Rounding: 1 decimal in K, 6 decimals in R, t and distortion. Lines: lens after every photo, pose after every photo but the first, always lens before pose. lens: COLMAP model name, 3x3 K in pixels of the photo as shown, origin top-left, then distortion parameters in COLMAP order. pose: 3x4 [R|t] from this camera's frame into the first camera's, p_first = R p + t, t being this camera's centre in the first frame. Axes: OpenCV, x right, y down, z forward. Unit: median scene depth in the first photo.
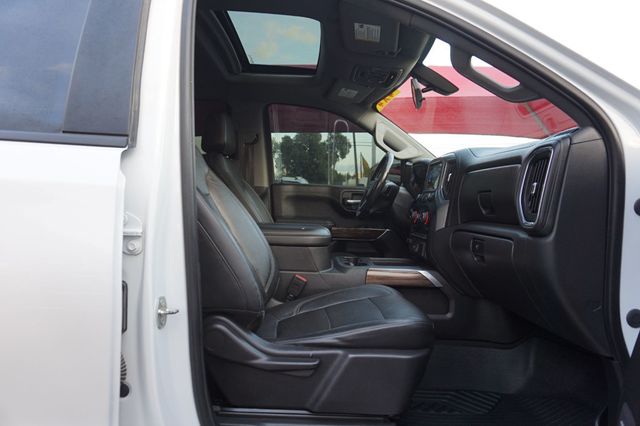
lens RADIAL K [[436.2, 0, 320.0], [0, 436.2, 213.0], [0, 0, 1]] dist [-0.000088, 0.000417]
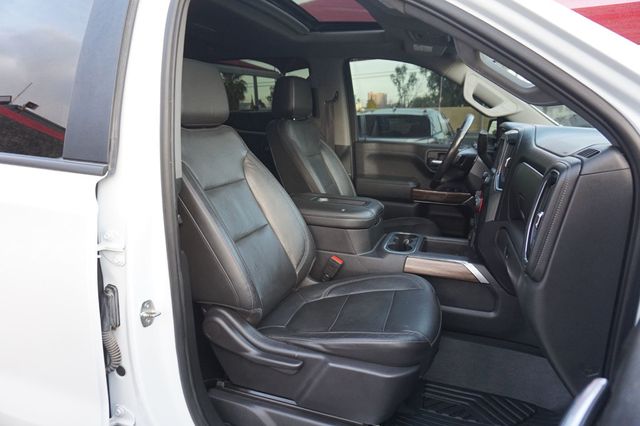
lens RADIAL K [[436.2, 0, 320.0], [0, 436.2, 213.0], [0, 0, 1]] dist [-0.027643, 0.007071]
pose [[0.941650, 0.065591, -0.330141, 0.260445], [-0.005073, 0.983484, 0.180923, -0.148615], [0.336555, -0.168691, 0.926431, 0.077186]]
